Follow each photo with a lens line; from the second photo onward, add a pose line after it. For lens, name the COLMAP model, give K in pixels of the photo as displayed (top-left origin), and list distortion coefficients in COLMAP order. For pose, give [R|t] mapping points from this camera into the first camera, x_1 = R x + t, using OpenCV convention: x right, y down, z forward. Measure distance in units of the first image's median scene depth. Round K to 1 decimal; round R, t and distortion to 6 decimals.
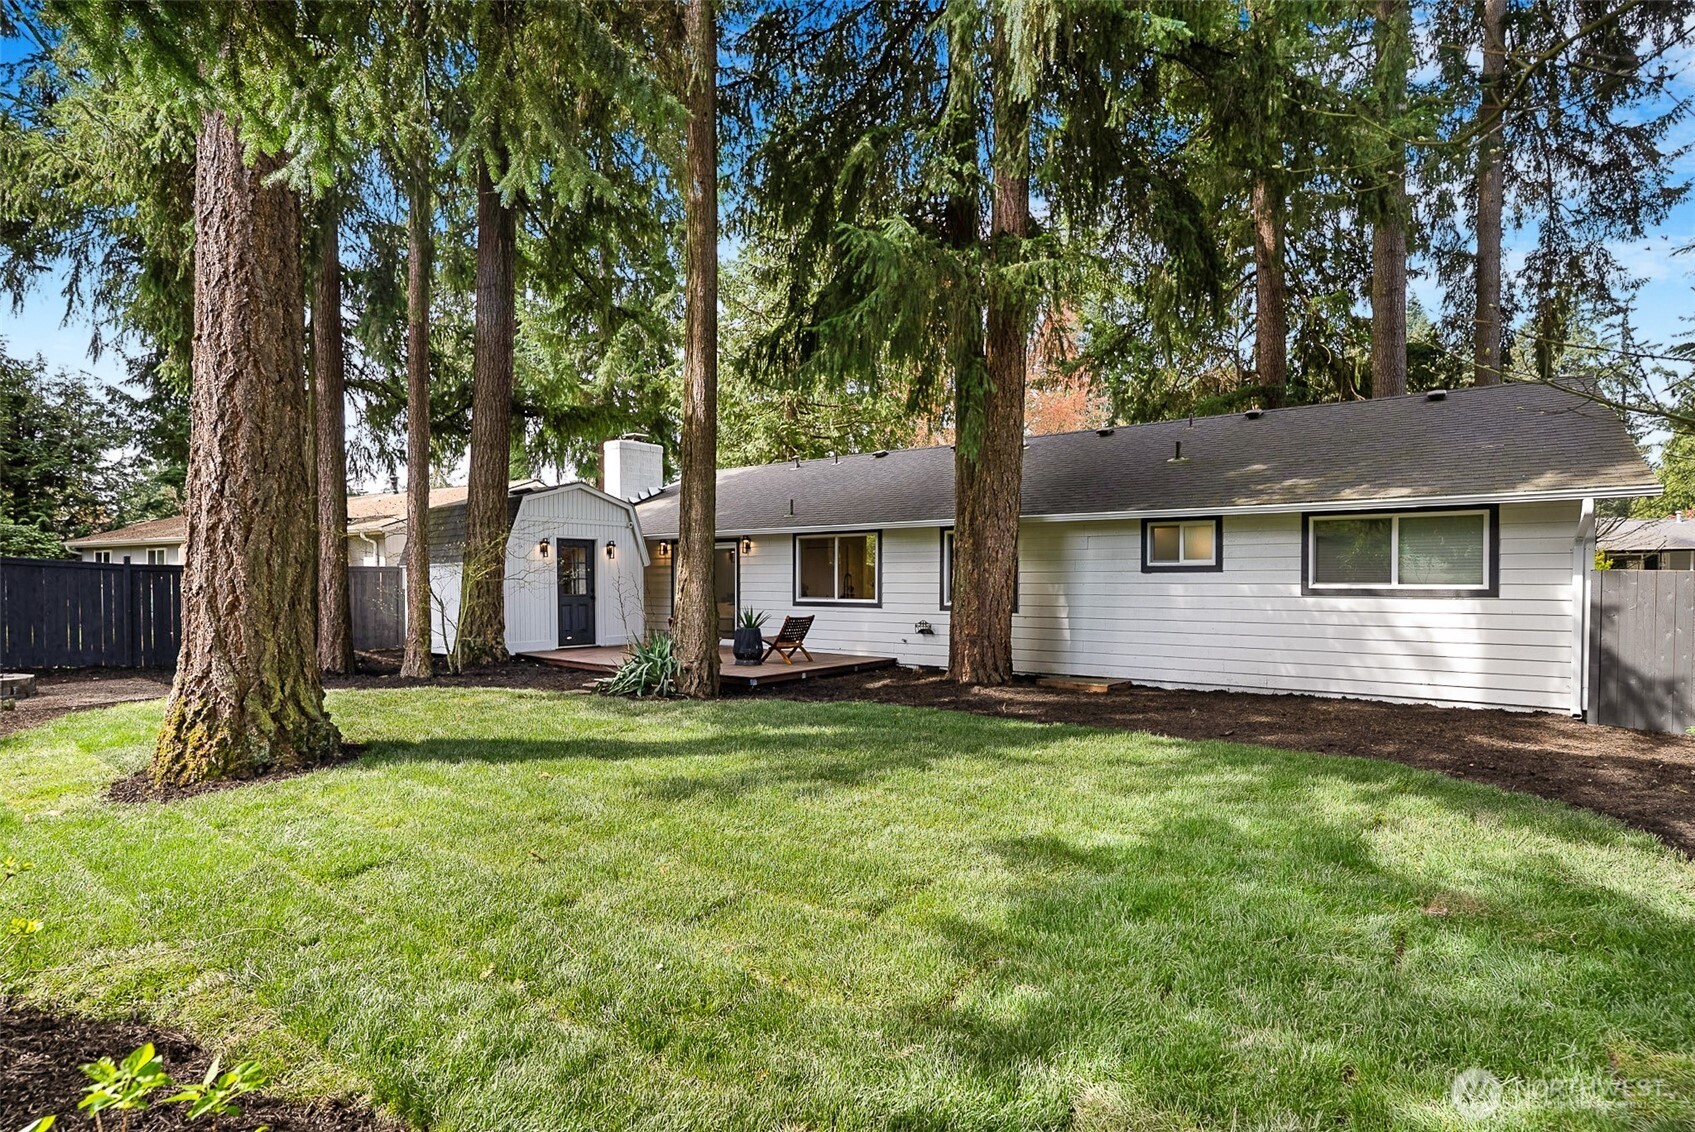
lens RADIAL K [[836.6, 0, 847.5], [0, 836.6, 566.0], [0, 0, 1]] dist [-0.036145, 0.000375]
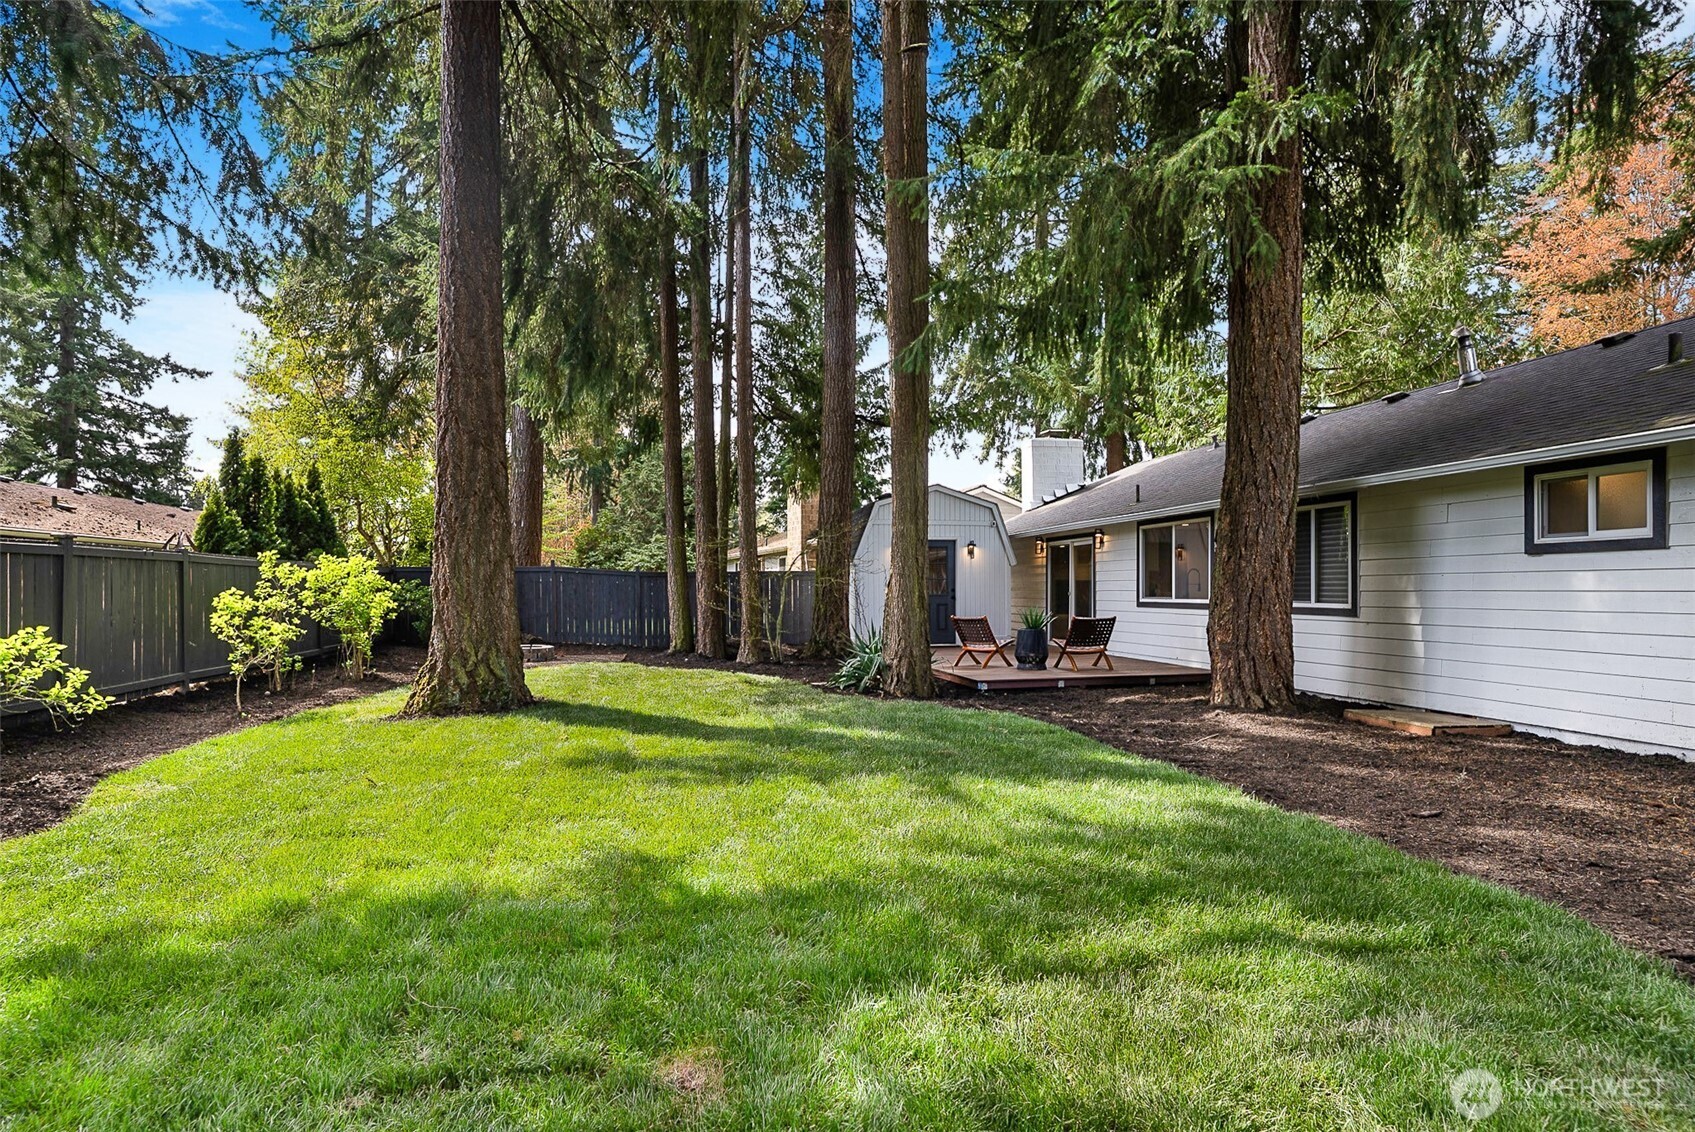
lens RADIAL K [[850.0, 0, 847.5], [0, 850.0, 566.0], [0, 0, 1]] dist [-0.071518, 0.032673]
pose [[0.751771, -0.021543, -0.659072, 0.390796], [0.015520, 0.999767, -0.014977, 0.018453], [0.659241, 0.001031, 0.751931, 0.198925]]
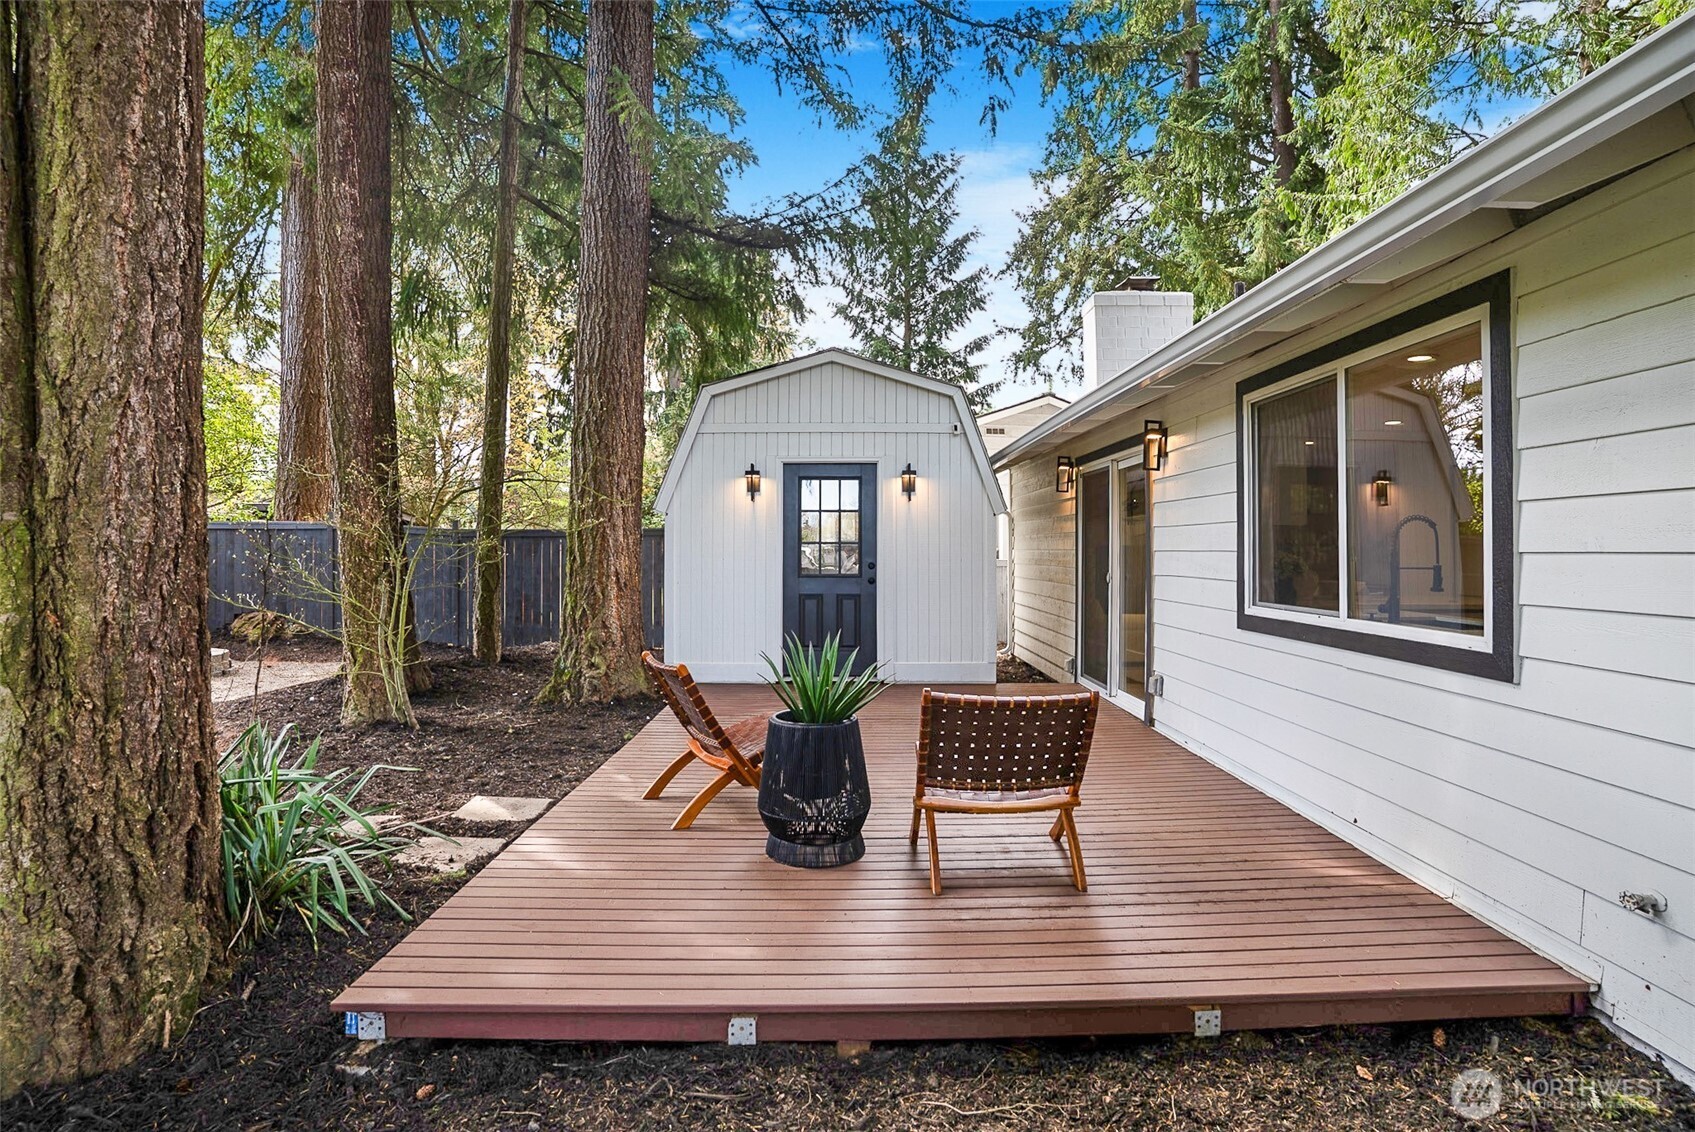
lens RADIAL K [[852.2, 0, 868.0], [0, 852.2, 515.4], [0, 0, 1]] dist [-0.038576, 0.000280]
pose [[0.617893, -0.031514, -0.785630, 0.126458], [0.012416, 0.999463, -0.030326, 0.020148], [0.786164, 0.008984, 0.617953, 0.968173]]
